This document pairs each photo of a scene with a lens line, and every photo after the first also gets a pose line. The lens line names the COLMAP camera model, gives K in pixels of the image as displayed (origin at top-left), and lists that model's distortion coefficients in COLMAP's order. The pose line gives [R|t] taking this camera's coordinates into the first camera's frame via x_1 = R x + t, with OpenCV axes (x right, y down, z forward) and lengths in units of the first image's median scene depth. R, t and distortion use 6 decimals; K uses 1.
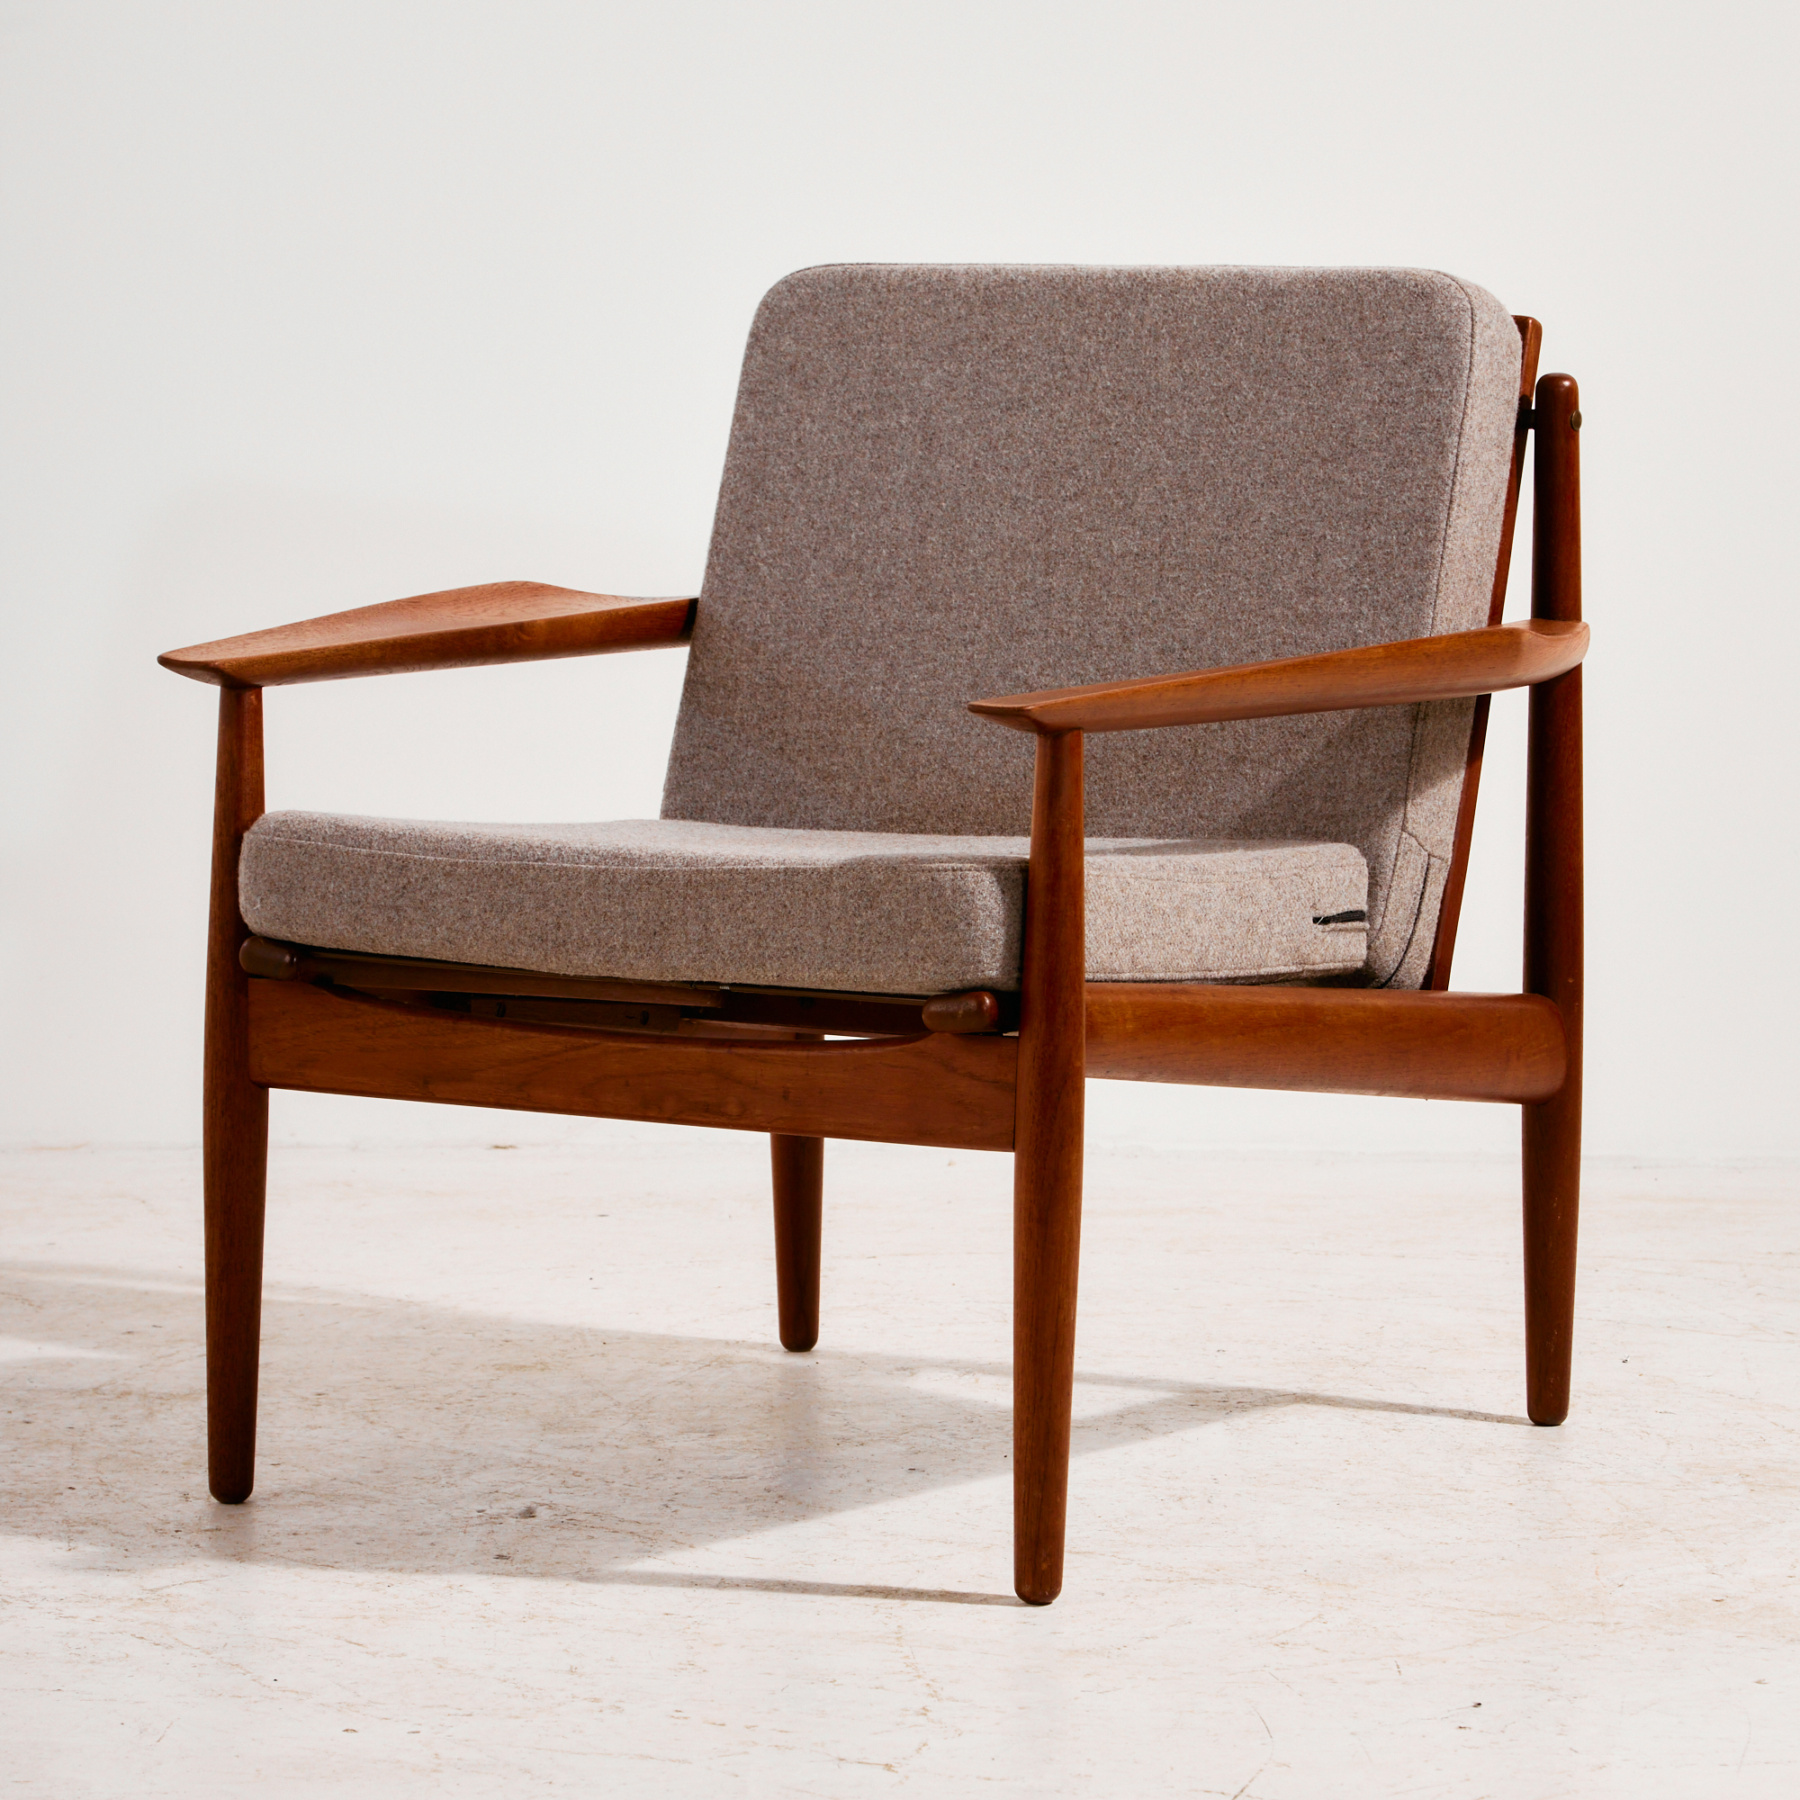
lens RADIAL K [[6415.5, 0, 899.3], [0, 6415.5, 899.8], [0, 0, 1]] dist [0.043678, 0.000000]
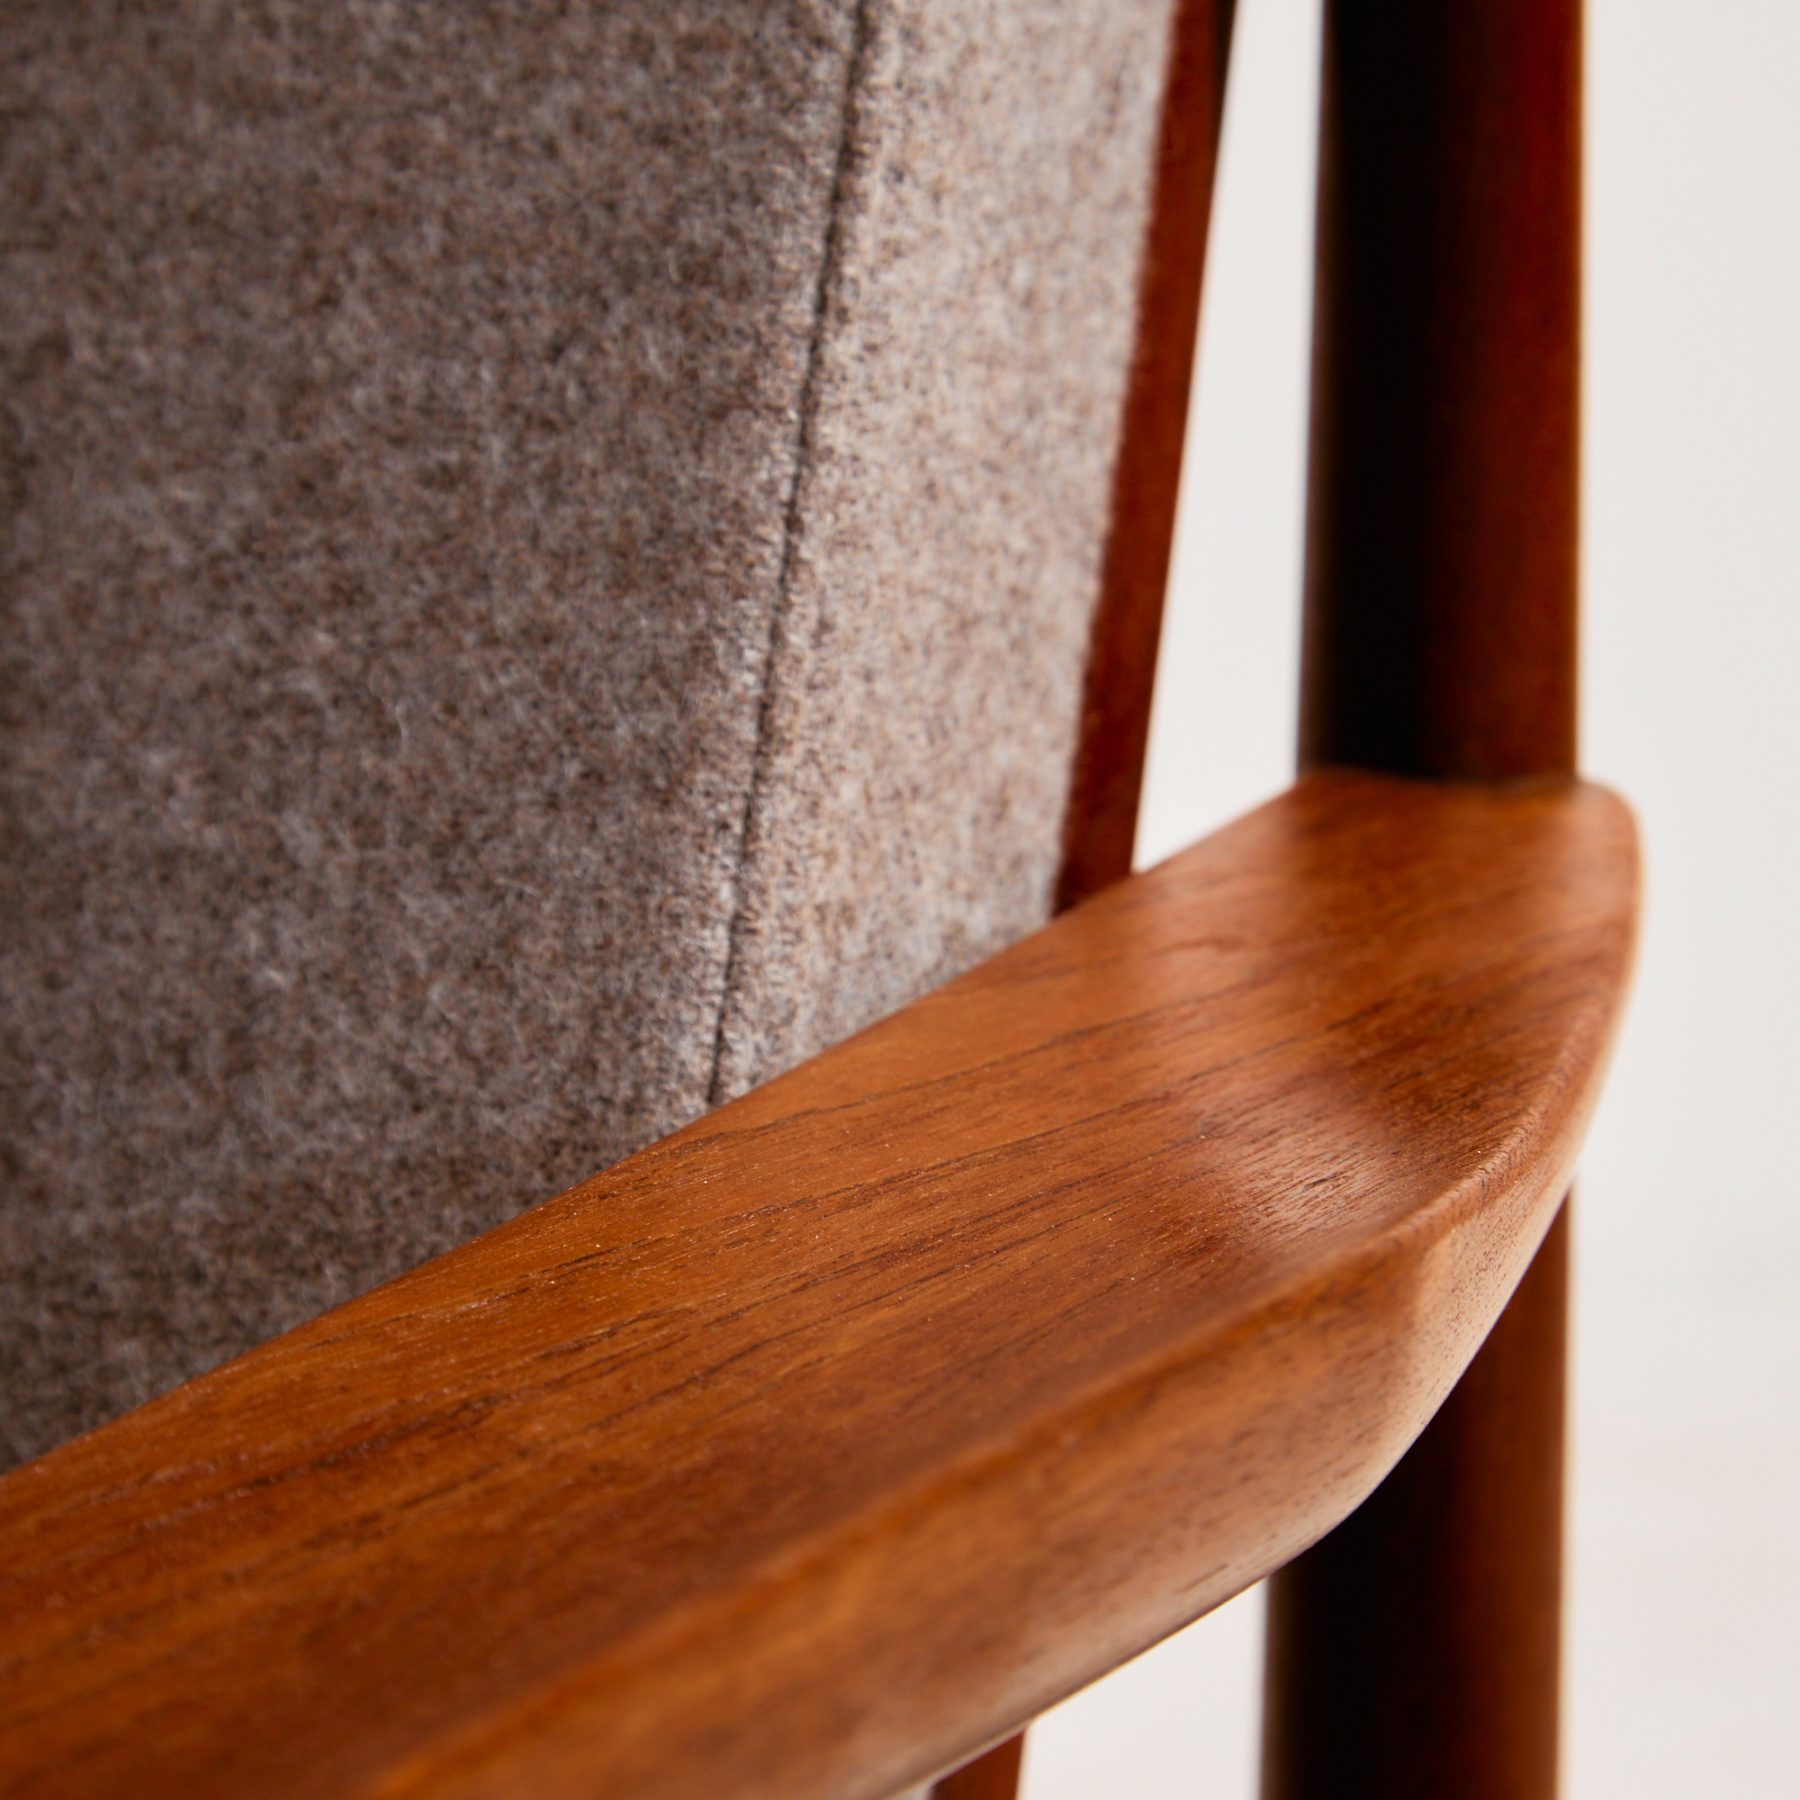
lens RADIAL K [[6415.5, 0, 899.9], [0, 6415.5, 900.2], [0, 0, 1]] dist [0.043678, 0.000000]
pose [[0.994065, -0.014591, 0.107807, 0.070000], [0.001112, 0.992276, 0.124041, -0.063070], [-0.108784, -0.123185, 0.986403, 0.841794]]
